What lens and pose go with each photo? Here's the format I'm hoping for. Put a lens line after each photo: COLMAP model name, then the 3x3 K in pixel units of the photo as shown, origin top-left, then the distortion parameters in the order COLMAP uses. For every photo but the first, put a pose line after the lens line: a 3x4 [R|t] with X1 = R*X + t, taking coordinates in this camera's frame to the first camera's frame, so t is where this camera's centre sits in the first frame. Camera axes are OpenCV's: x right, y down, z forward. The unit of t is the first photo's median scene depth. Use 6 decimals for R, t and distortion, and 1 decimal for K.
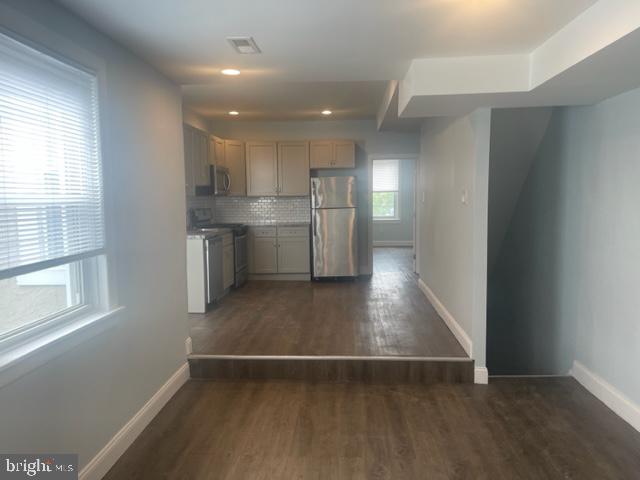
lens RADIAL K [[481.4, 0, 320.4], [0, 481.4, 240.3], [0, 0, 1]] dist [-0.006007, -0.001067]
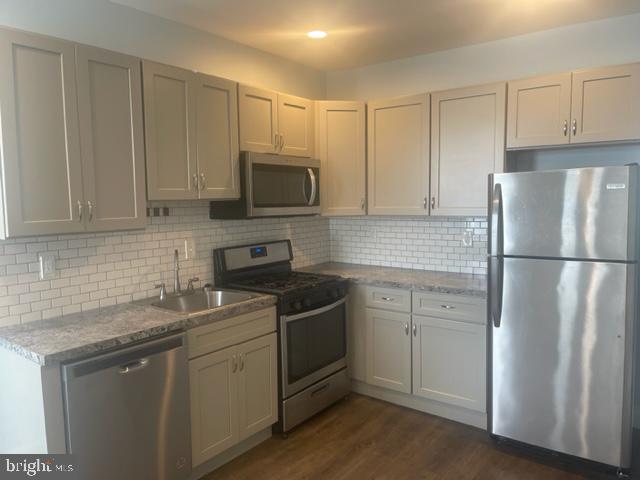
lens RADIAL K [[481.4, 0, 319.5], [0, 481.4, 239.8], [0, 0, 1]] dist [-0.006007, -0.001067]
pose [[0.827142, 0.039172, -0.560626, 0.089466], [-0.038168, 0.999180, 0.013502, -0.082336], [0.560696, 0.010230, 0.827959, 0.657122]]
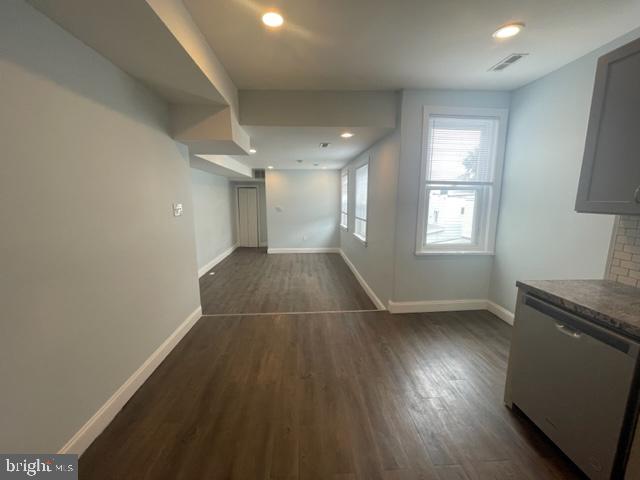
lens RADIAL K [[259.0, 0, 320.2], [0, 259.0, 239.7], [0, 0, 1]] dist [-0.001590, 0.000312]
pose [[-0.991945, 0.024399, -0.124300, 0.022737], [-0.007399, 0.968439, 0.249142, -0.104628], [0.126456, 0.248054, -0.960457, 1.002798]]
